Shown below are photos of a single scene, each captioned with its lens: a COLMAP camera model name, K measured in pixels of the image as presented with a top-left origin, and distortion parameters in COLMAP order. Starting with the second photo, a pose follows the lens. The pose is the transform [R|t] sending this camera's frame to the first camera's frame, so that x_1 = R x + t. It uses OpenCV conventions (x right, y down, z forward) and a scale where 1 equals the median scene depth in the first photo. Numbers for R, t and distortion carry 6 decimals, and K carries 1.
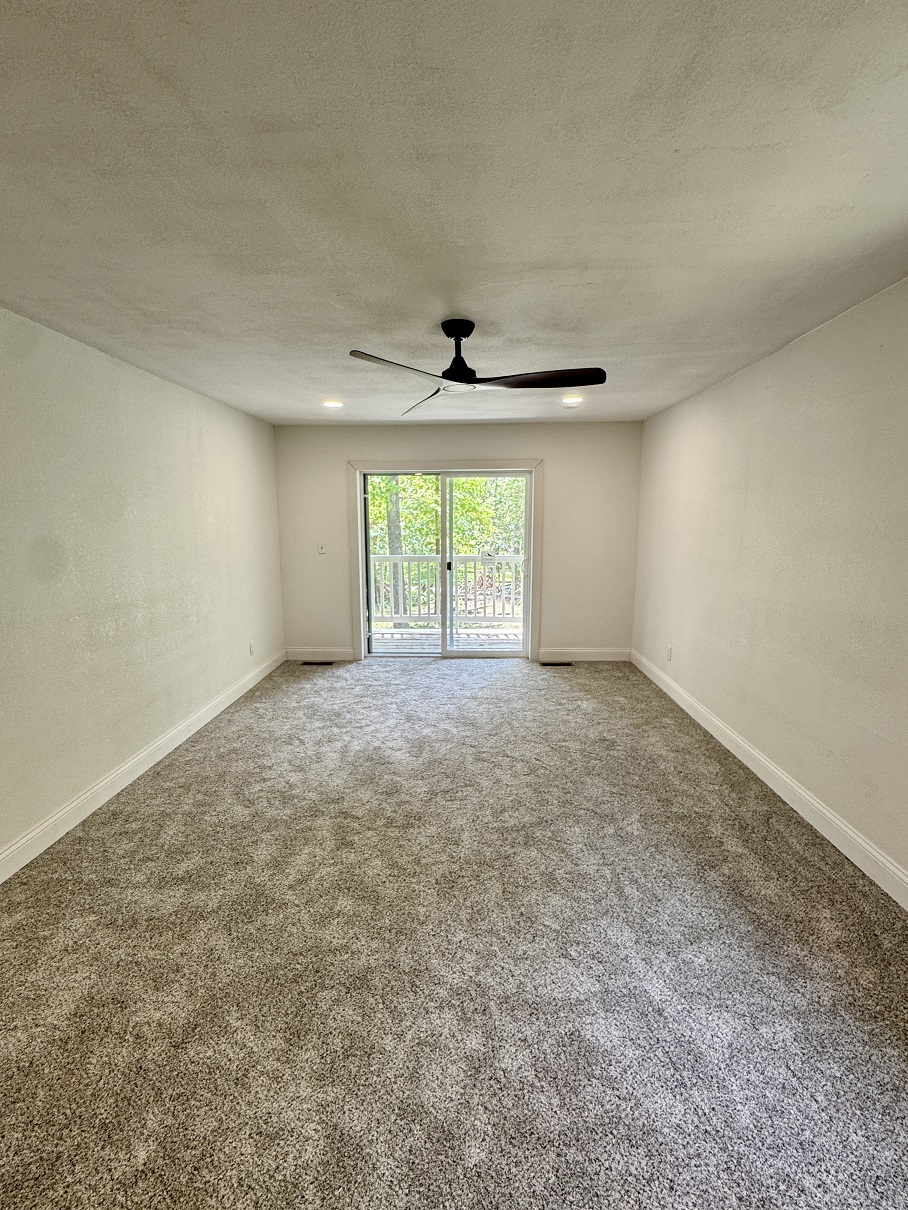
lens RADIAL K [[541.2, 0, 454.0], [0, 541.2, 605.0], [0, 0, 1]] dist [-0.002777, -0.000105]
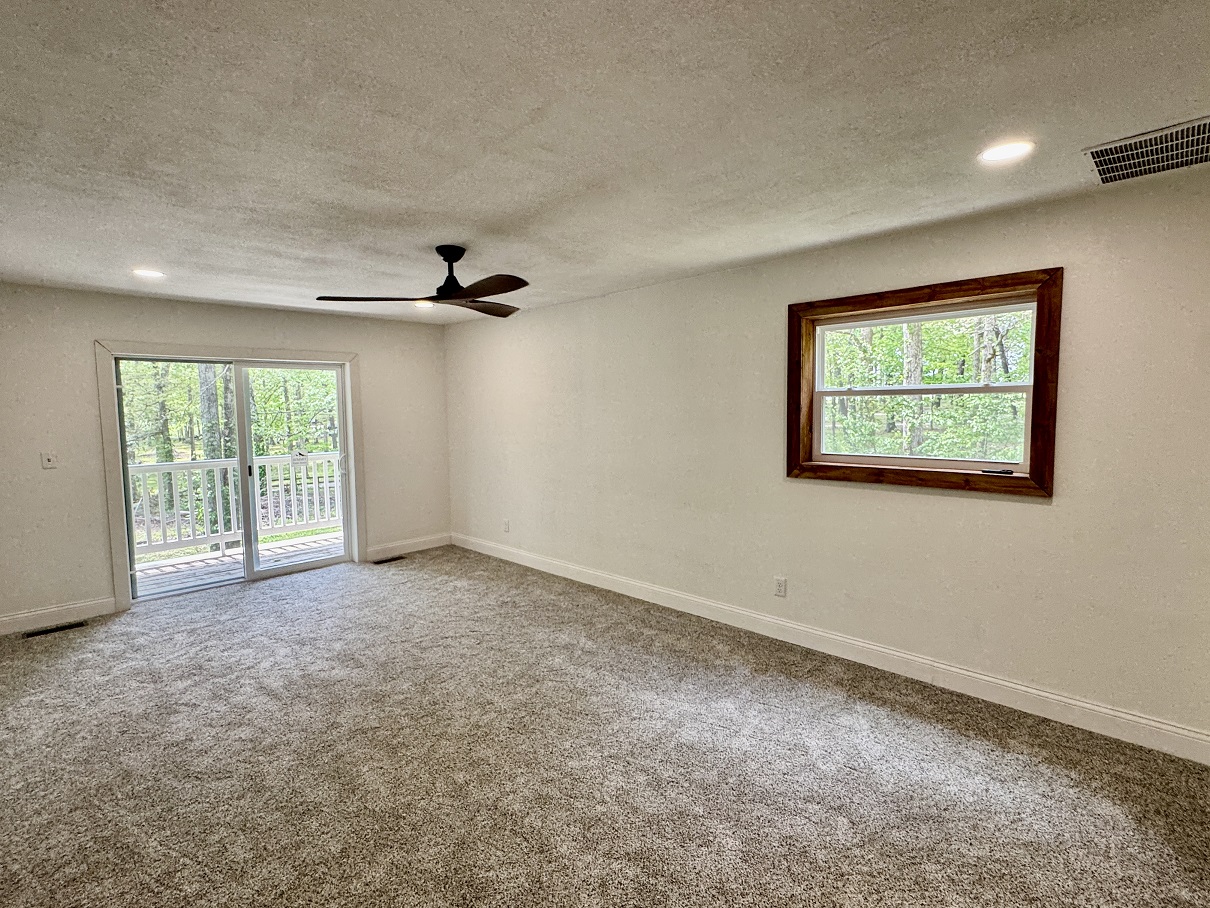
lens RADIAL K [[595.4, 0, 590.9], [0, 595.4, 454.3], [0, 0, 1]] dist [0.003054, 0.000063]
pose [[0.677323, -0.063613, 0.732931, -0.468438], [0.126809, 0.991438, -0.031139, -0.001245], [-0.724675, 0.114034, 0.679590, -0.027103]]
